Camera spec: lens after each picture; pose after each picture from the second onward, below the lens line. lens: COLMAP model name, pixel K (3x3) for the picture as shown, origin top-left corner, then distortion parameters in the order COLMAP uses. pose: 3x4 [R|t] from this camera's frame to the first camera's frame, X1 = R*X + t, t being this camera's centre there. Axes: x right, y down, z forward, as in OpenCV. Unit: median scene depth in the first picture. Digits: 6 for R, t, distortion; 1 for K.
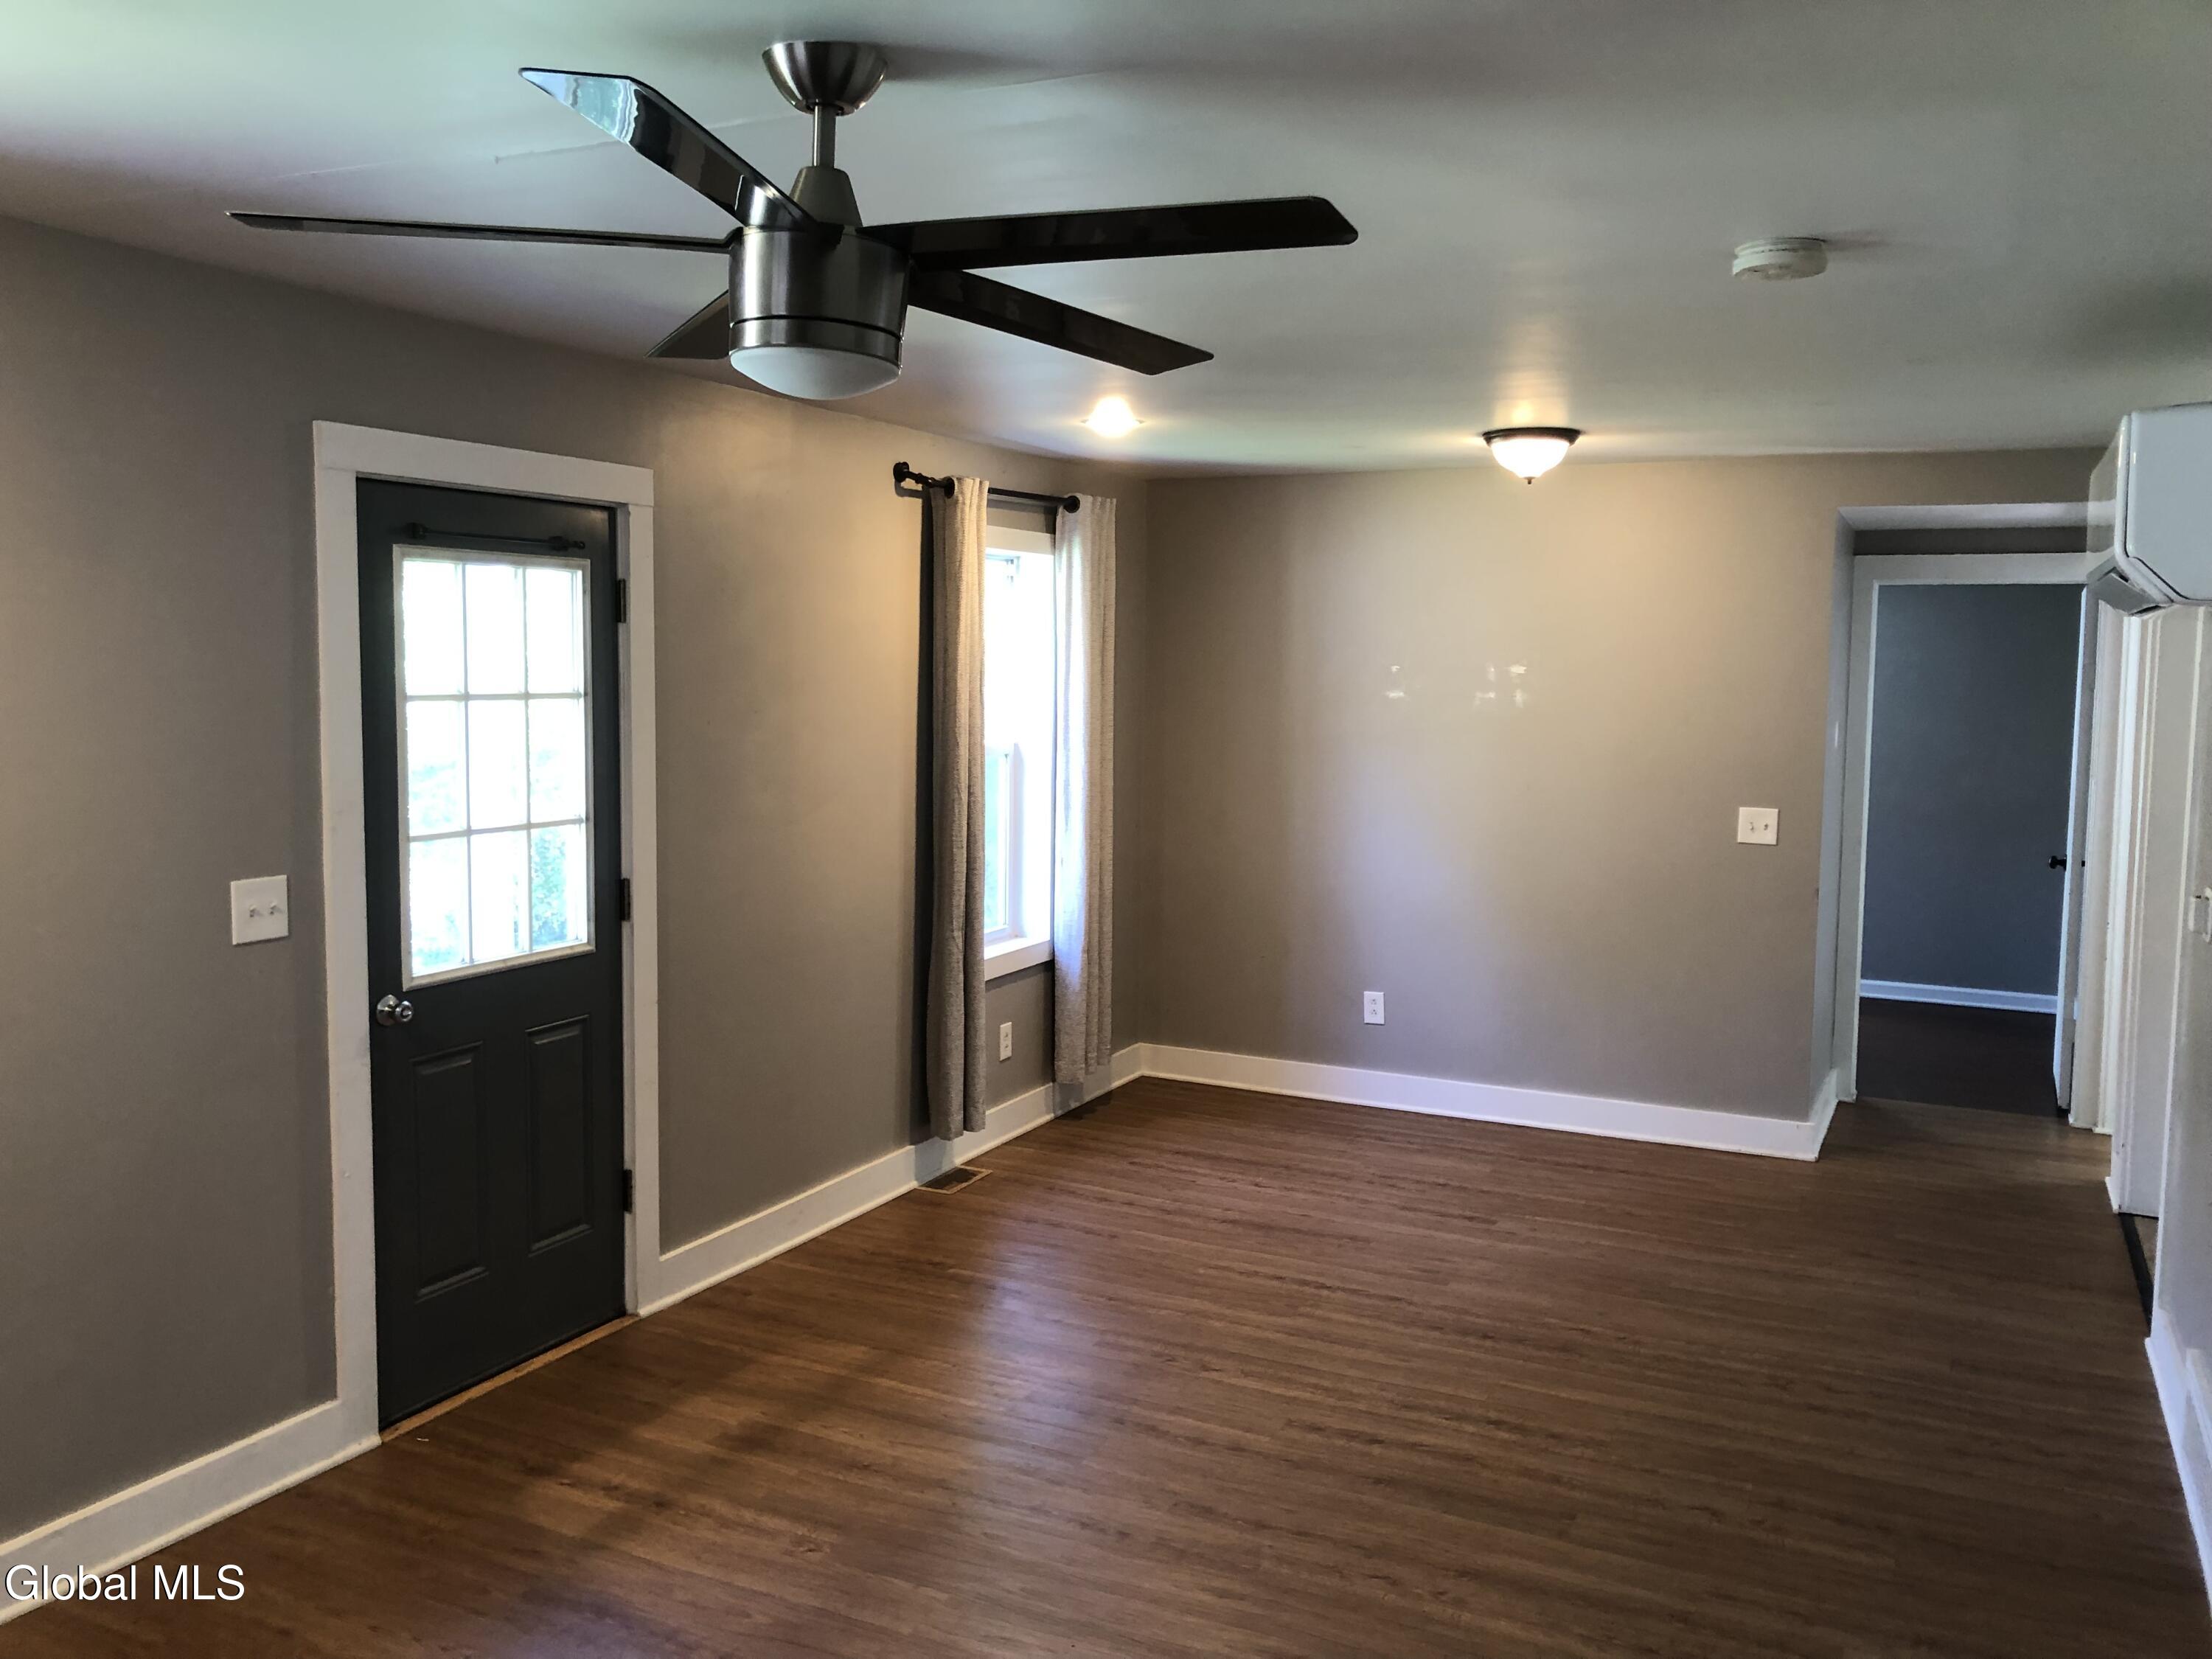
lens RADIAL K [[1808.1, 0, 1071.5], [0, 1808.1, 797.7], [0, 0, 1]] dist [0.019366, -0.014525]
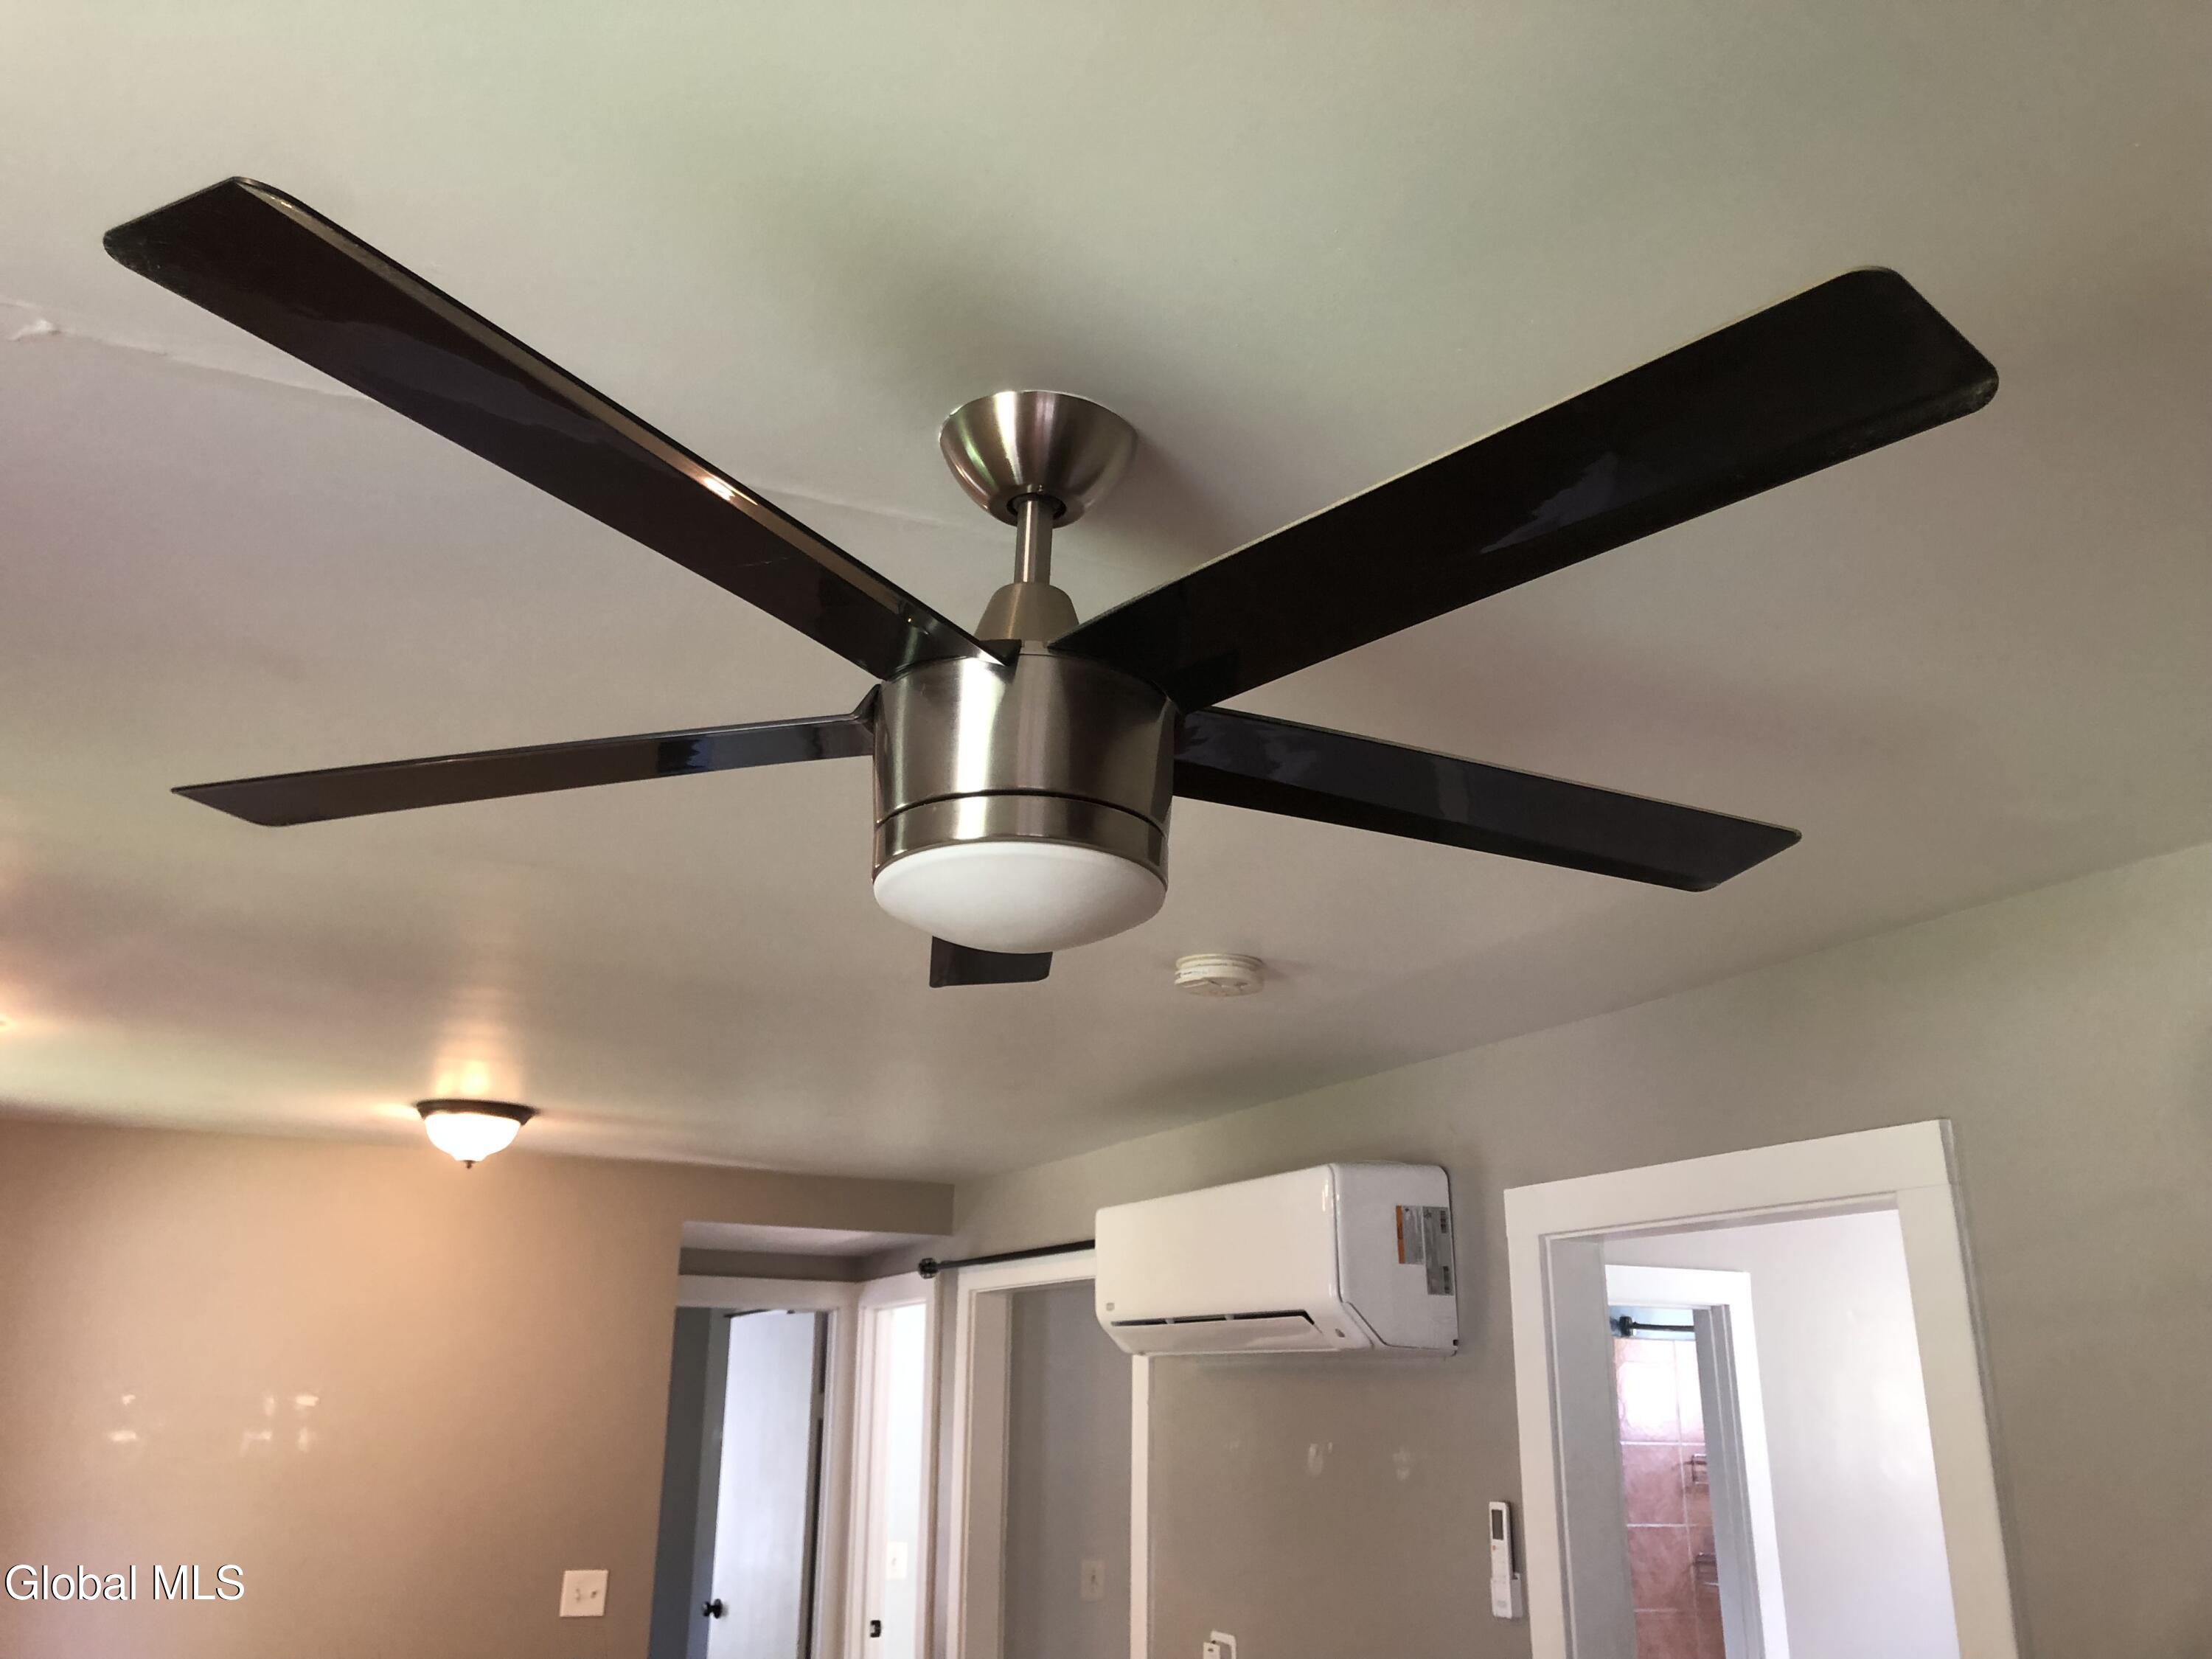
lens RADIAL K [[1808.1, 0, 1071.5], [0, 1808.1, 797.7], [0, 0, 1]] dist [0.019366, -0.014525]
pose [[0.639260, 0.240312, 0.730477, -0.258731], [0.049386, 0.935126, -0.350857, -0.032219], [-0.767404, 0.260364, 0.585920, 0.306239]]
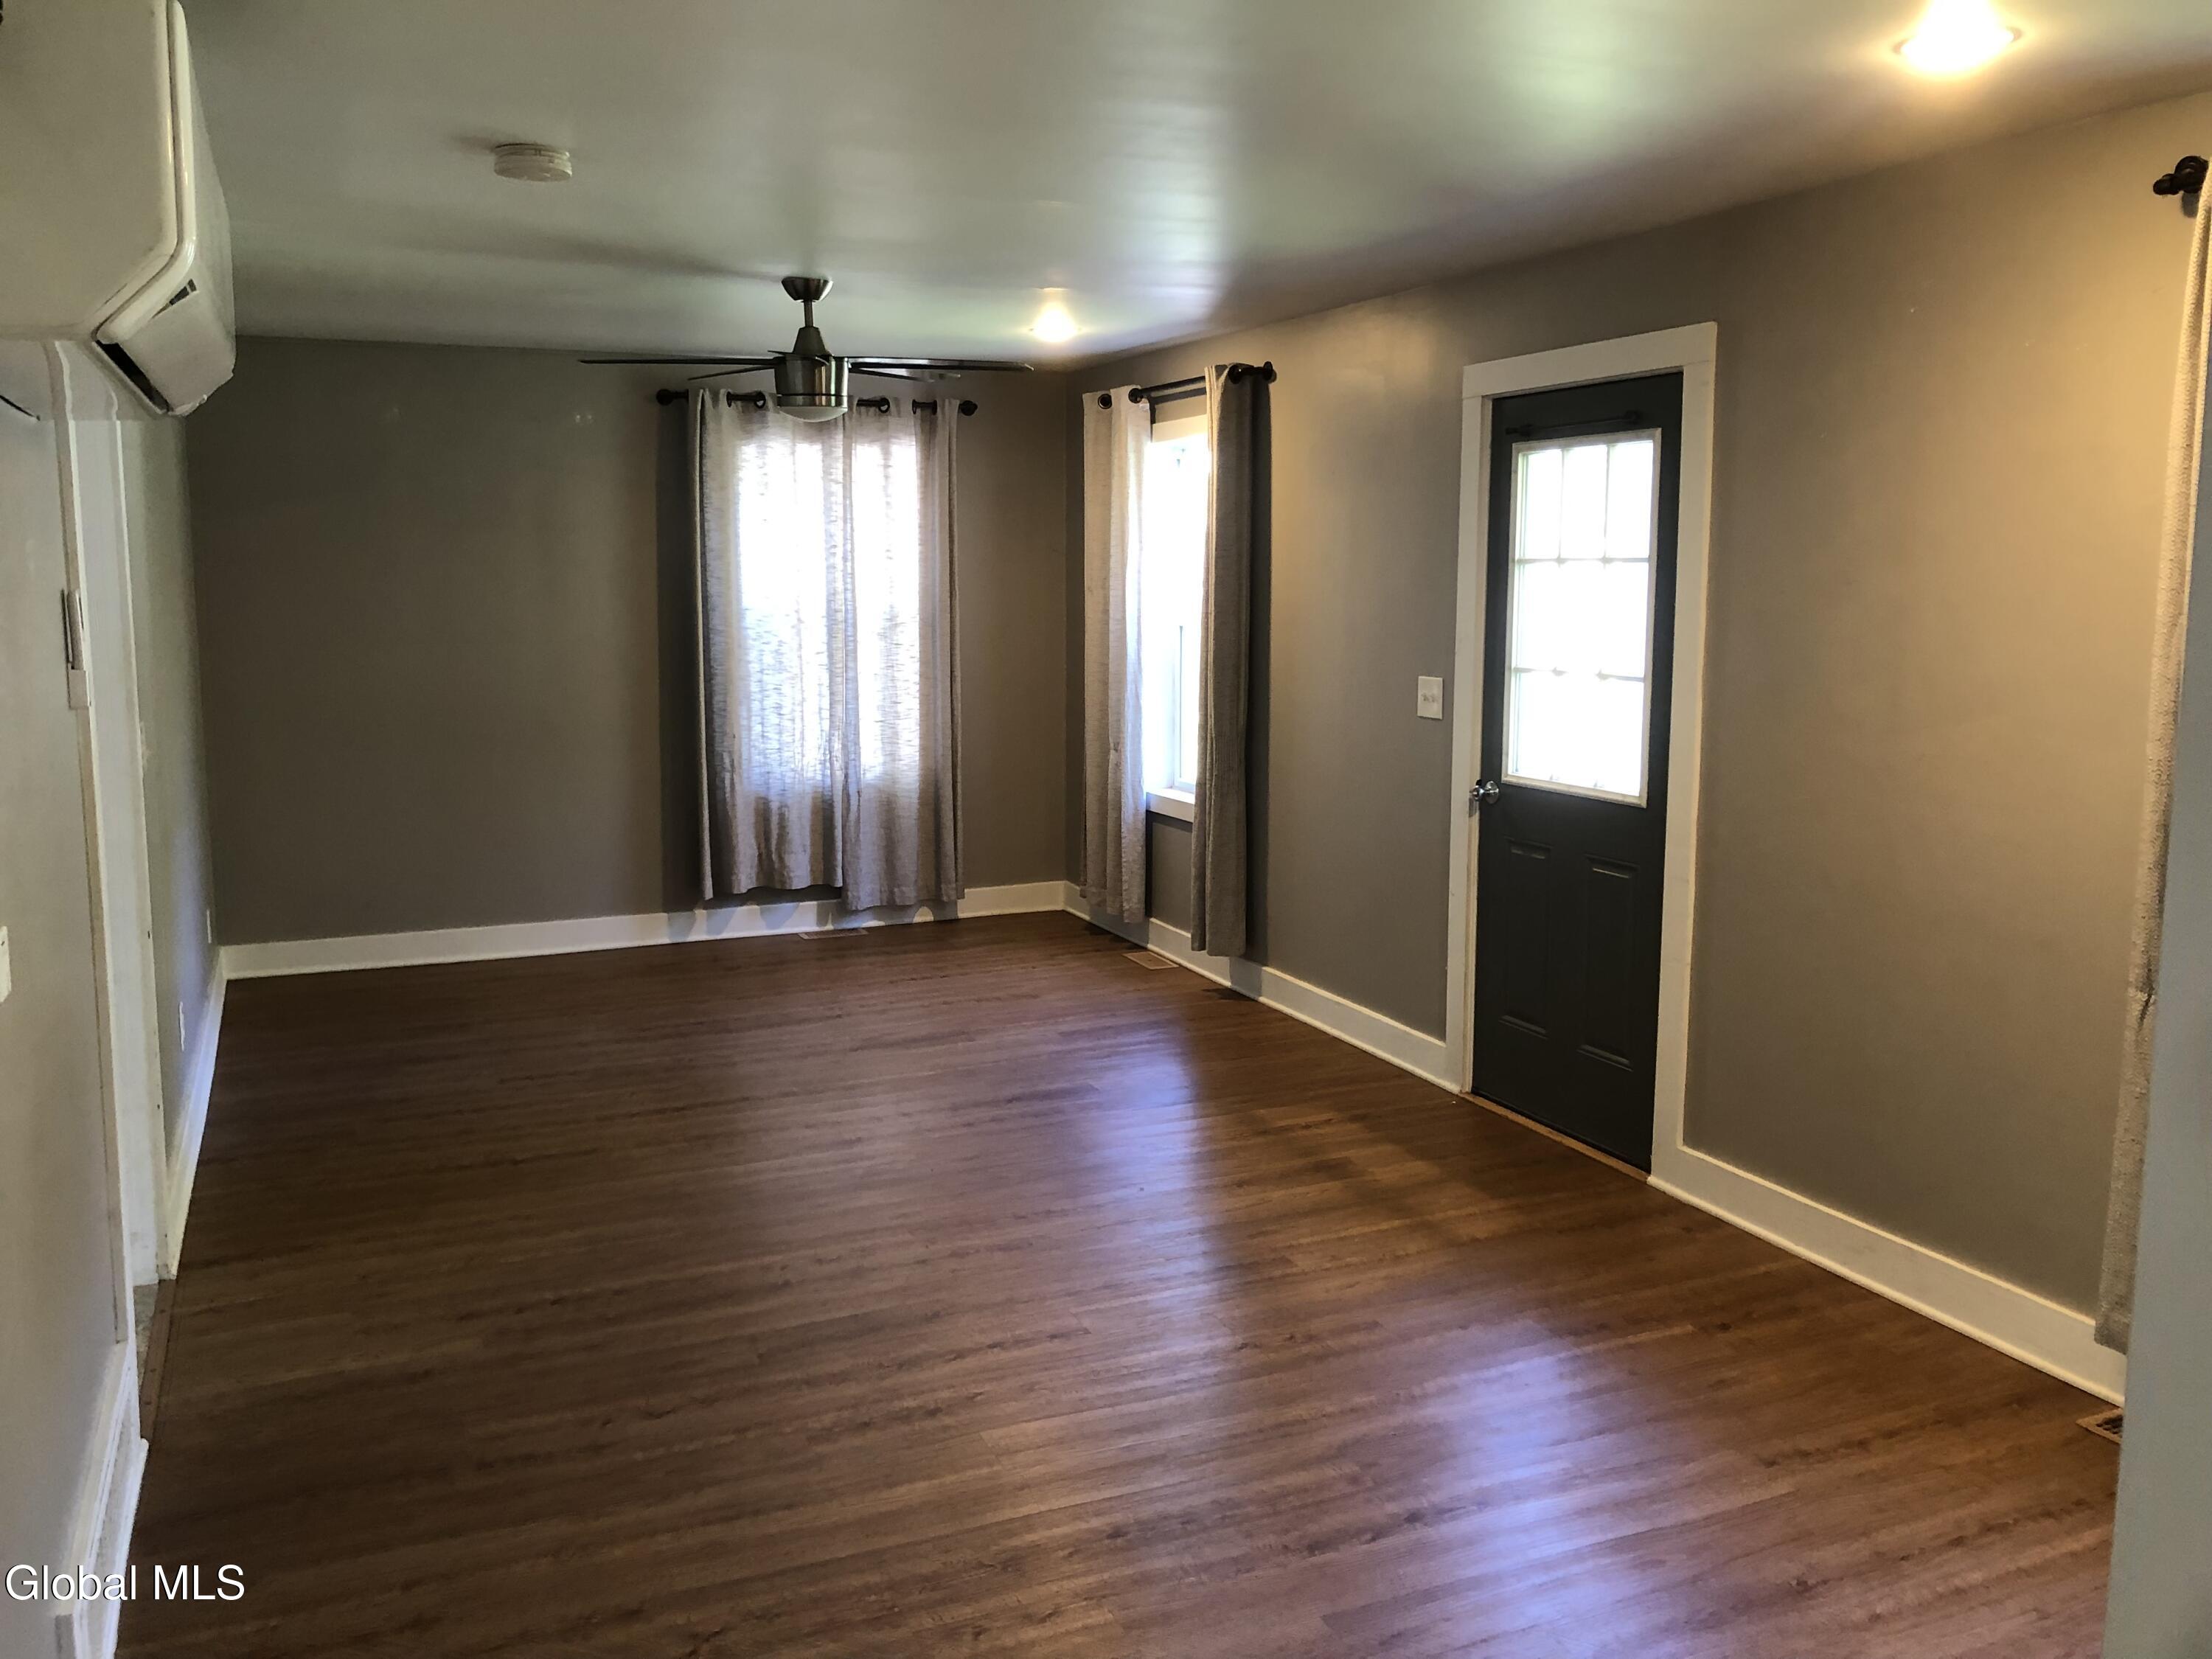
lens RADIAL K [[1808.1, 0, 1071.5], [0, 1808.1, 797.7], [0, 0, 1]] dist [0.019366, -0.014525]
pose [[-0.653724, 0.084950, -0.751950, 0.707890], [-0.064344, 0.983841, 0.167085, -0.070912], [0.753993, 0.157611, -0.637694, 1.362404]]
